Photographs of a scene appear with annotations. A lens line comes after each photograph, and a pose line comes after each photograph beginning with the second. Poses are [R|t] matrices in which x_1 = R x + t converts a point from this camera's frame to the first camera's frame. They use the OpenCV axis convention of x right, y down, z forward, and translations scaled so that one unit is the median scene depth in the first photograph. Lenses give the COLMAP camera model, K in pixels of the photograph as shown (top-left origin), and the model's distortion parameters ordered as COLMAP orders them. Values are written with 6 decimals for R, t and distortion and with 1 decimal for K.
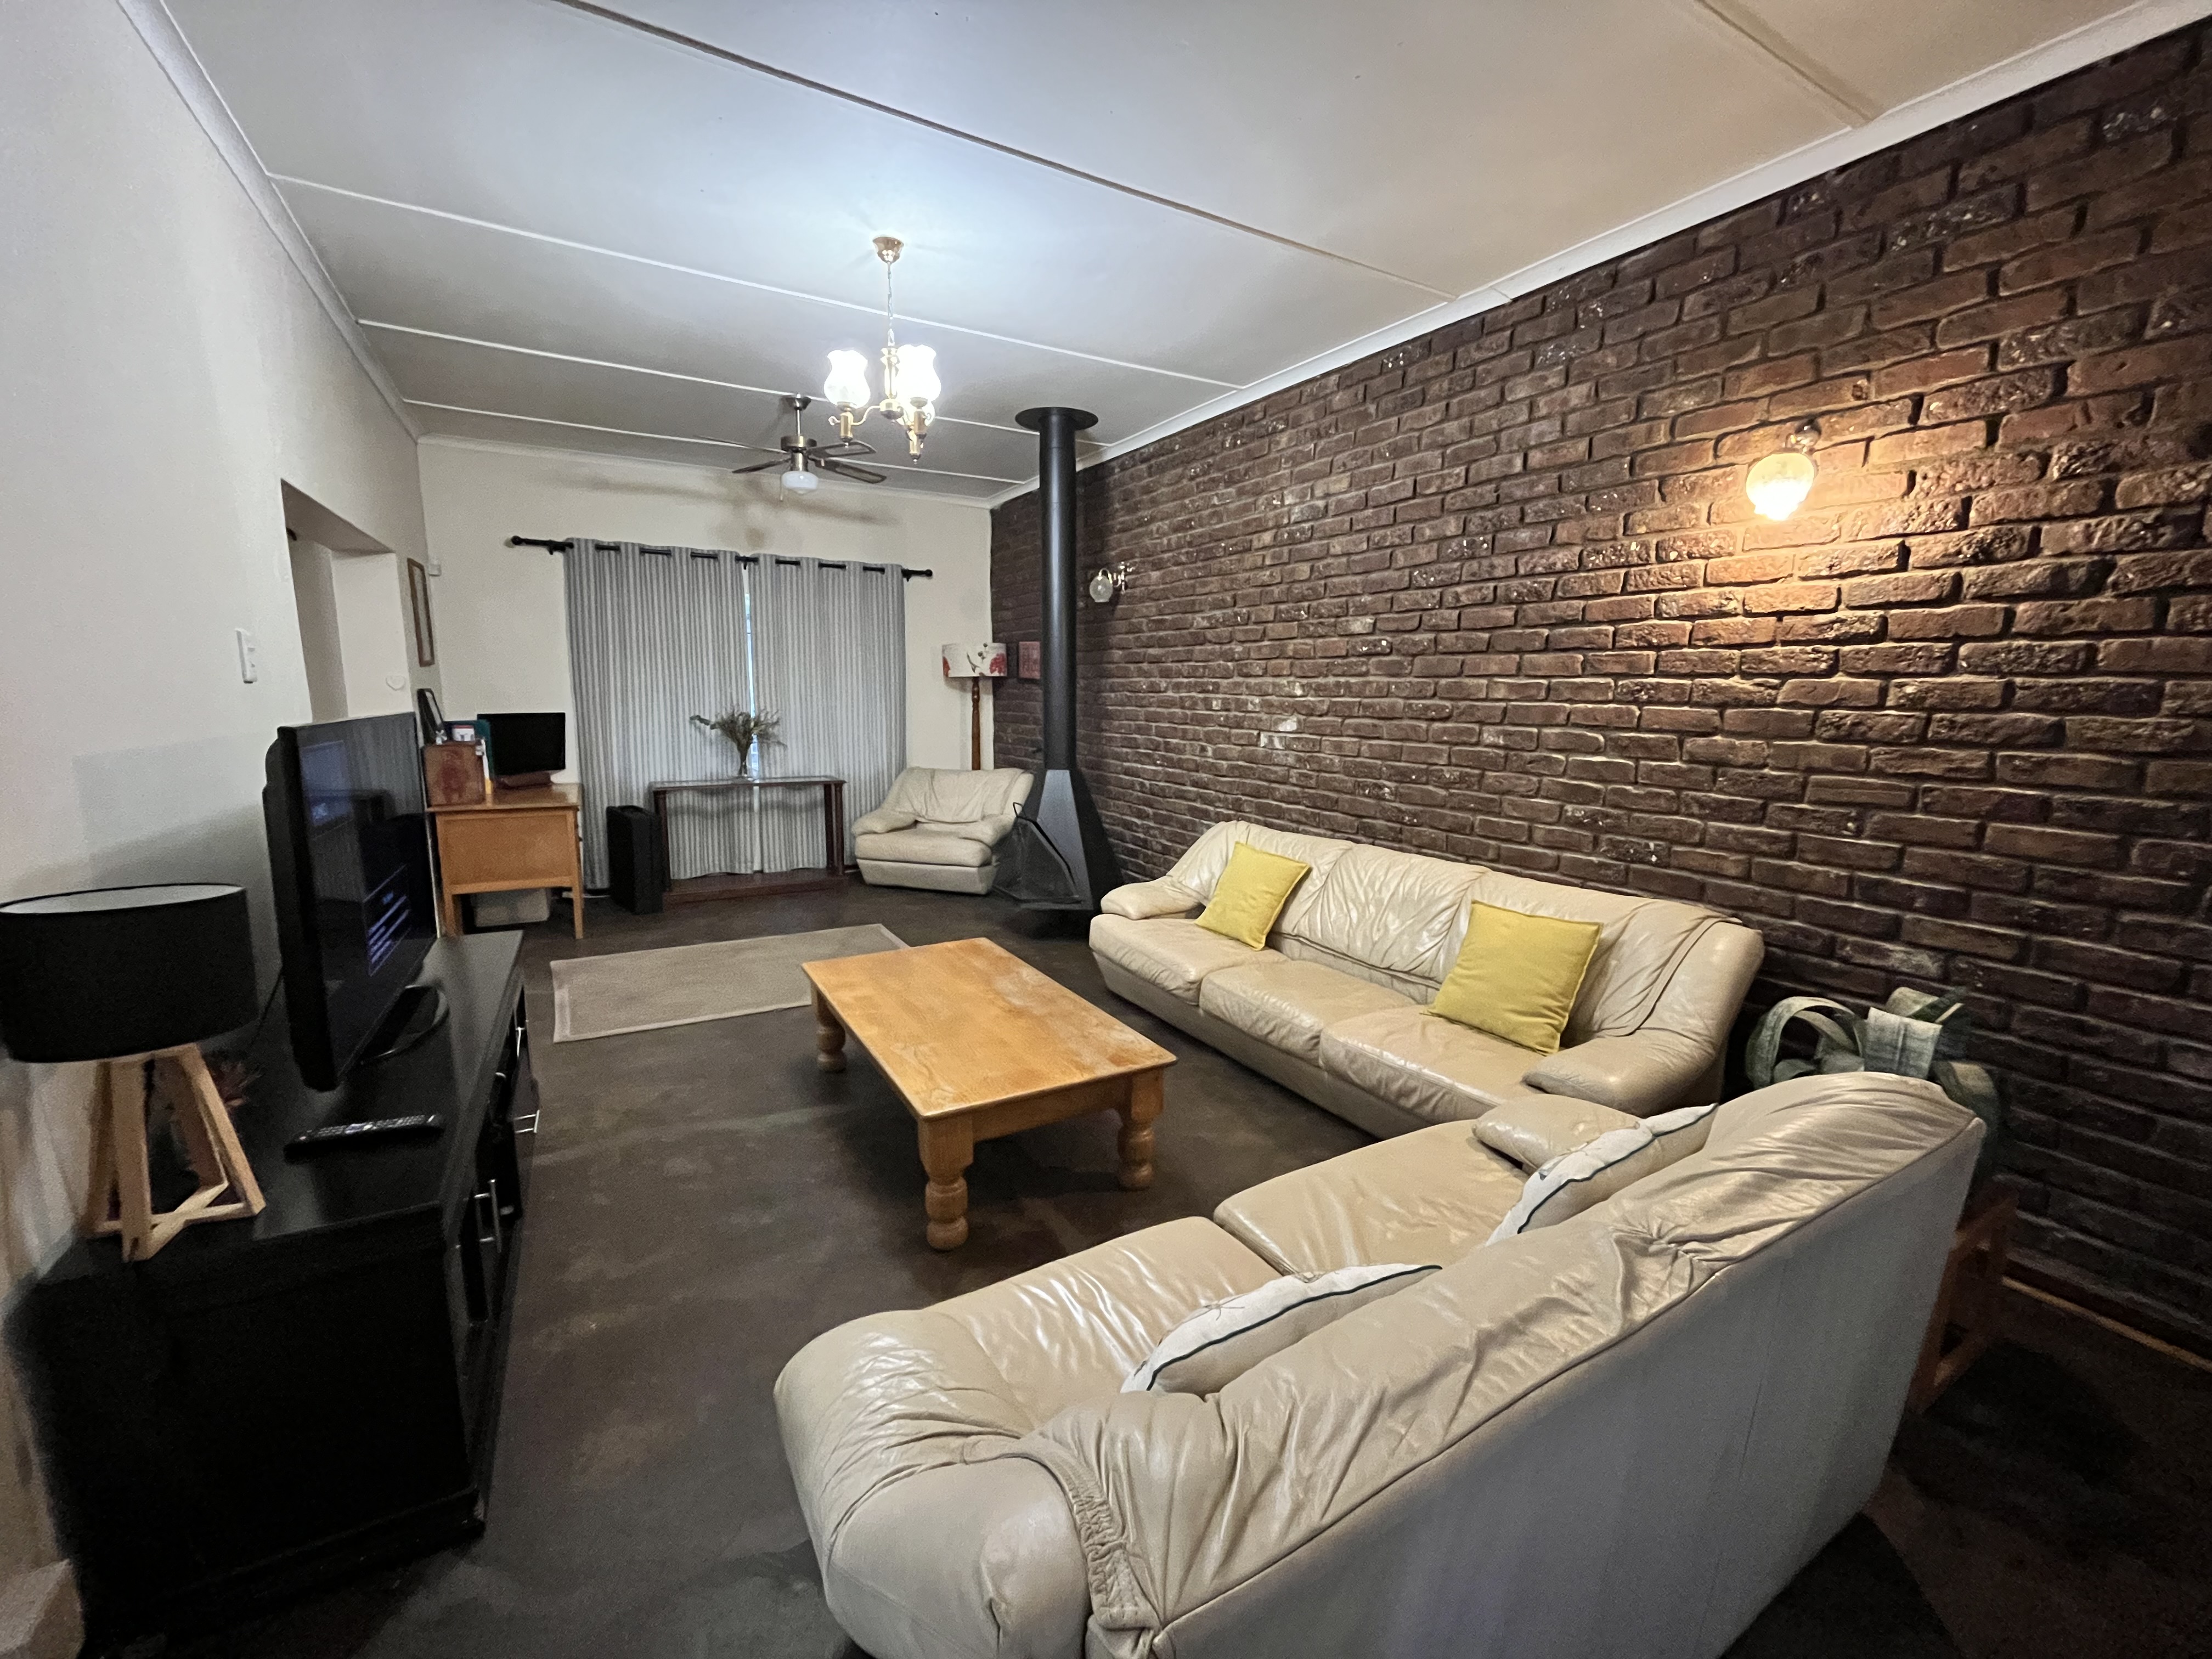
lens RADIAL K [[891.7, 0, 1097.8], [0, 891.7, 831.5], [0, 0, 1]] dist [-0.004561, -0.001026]
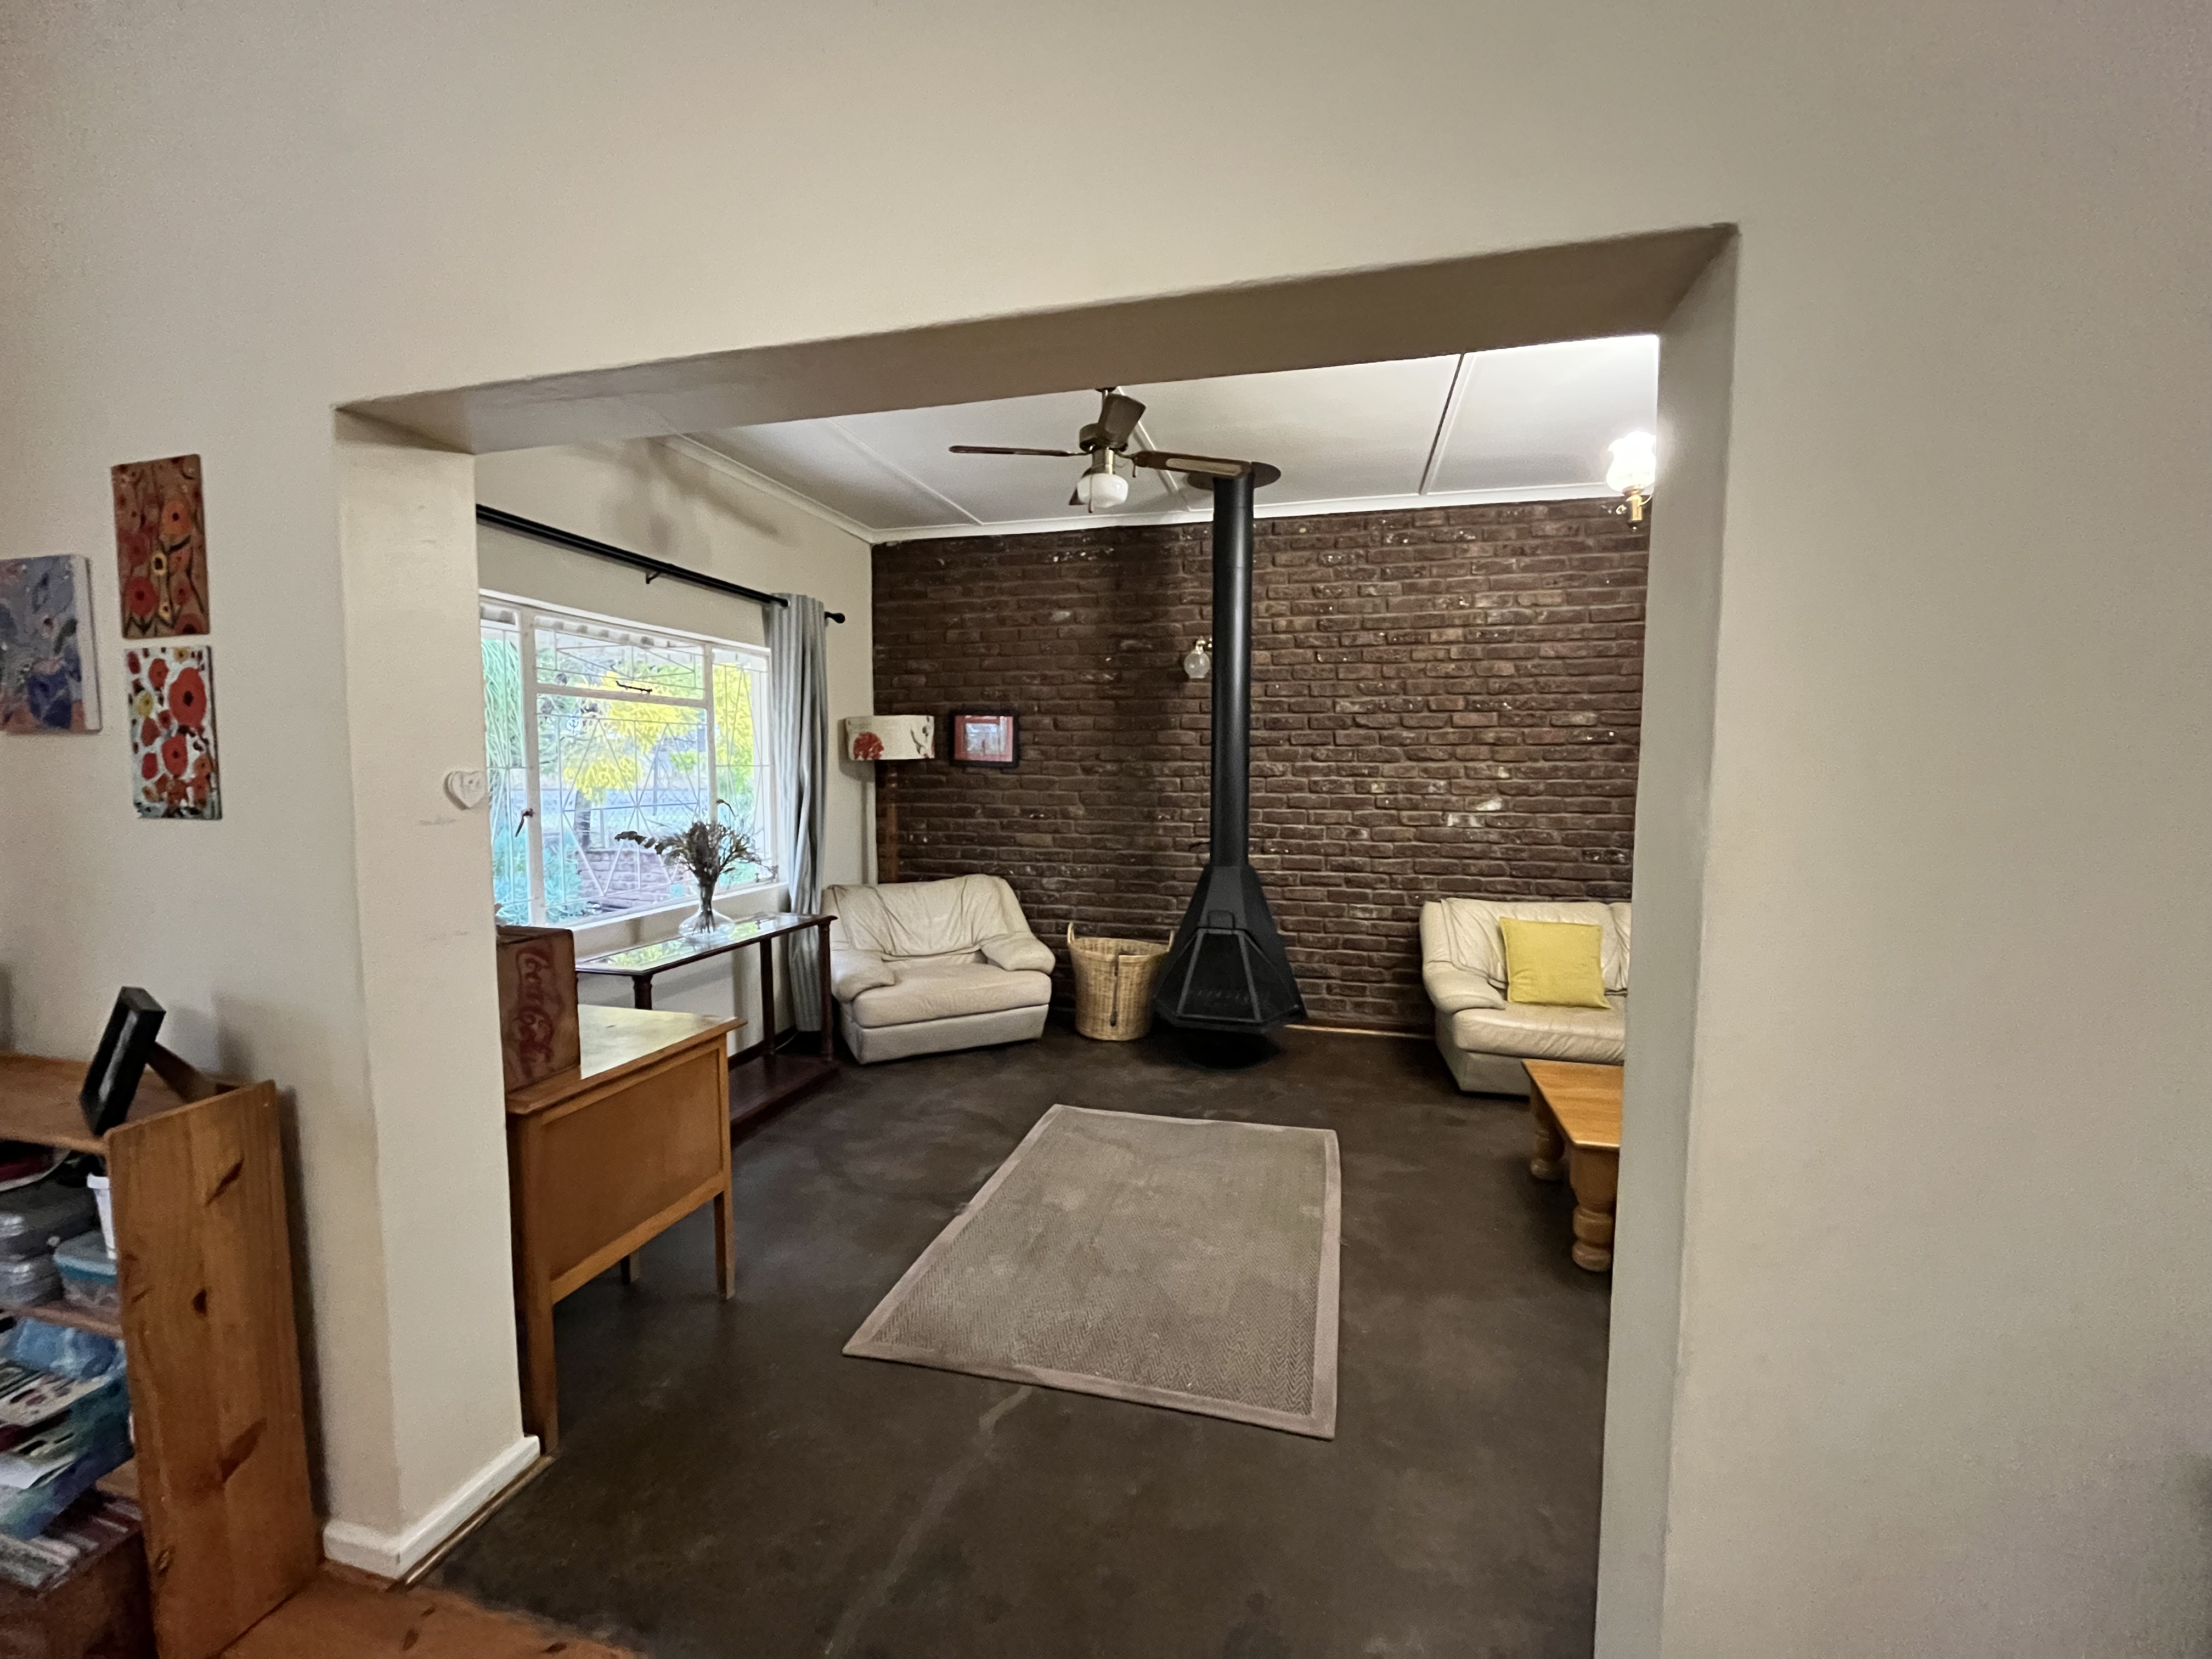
lens RADIAL K [[891.7, 0, 1098.4], [0, 891.7, 833.1], [0, 0, 1]] dist [-0.004561, -0.001026]
pose [[0.702786, -0.059474, 0.708911, -0.944252], [0.118584, 0.992351, -0.034306, -0.109996], [-0.701449, 0.108175, 0.704463, 0.599818]]
